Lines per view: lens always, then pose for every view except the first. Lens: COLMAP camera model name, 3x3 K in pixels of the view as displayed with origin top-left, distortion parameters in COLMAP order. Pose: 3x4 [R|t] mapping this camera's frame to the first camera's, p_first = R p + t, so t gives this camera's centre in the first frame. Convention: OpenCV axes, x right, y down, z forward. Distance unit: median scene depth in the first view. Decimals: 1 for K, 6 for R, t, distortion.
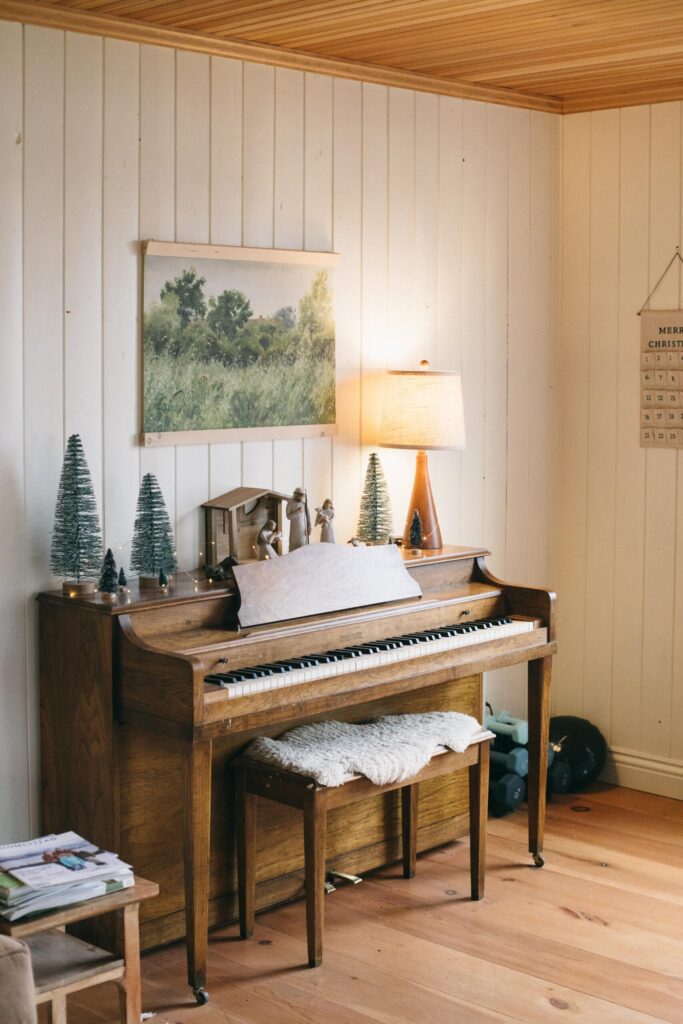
lens RADIAL K [[1557.4, 0, 341.0], [0, 1557.4, 517.6], [0, 0, 1]] dist [-0.129316, 0.000000]
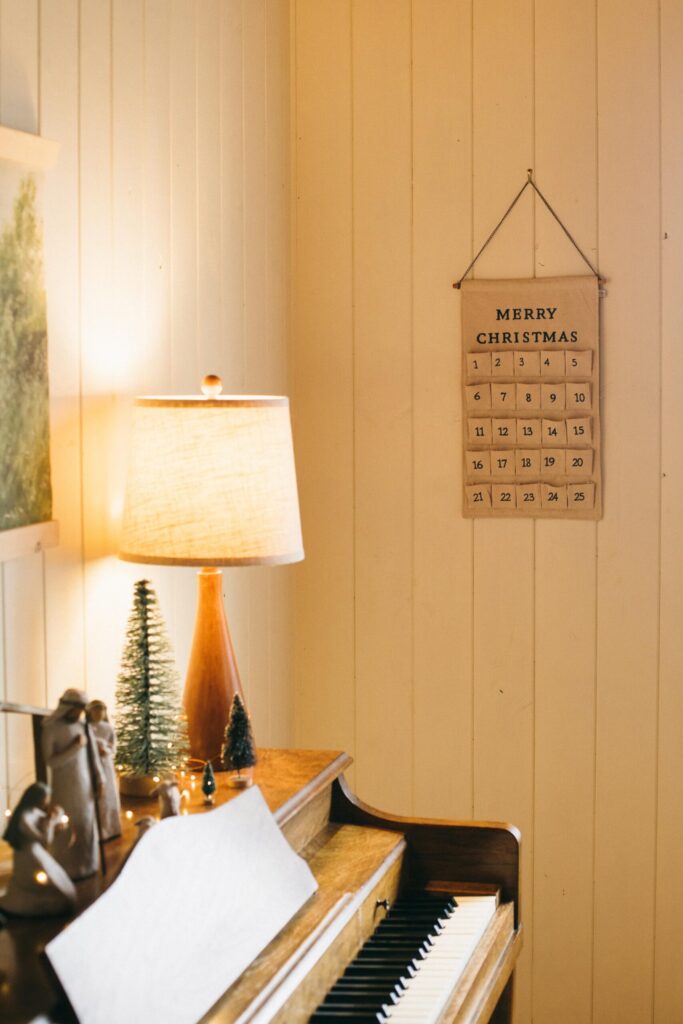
lens RADIAL K [[1668.8, 0, 341.9], [0, 1668.8, 508.3], [0, 0, 1]] dist [-0.159873, 0.000000]
pose [[0.873875, -0.054599, 0.483076, -0.166922], [0.061236, 0.998121, 0.002037, -0.061184], [-0.482279, 0.027801, 0.875576, 0.554904]]
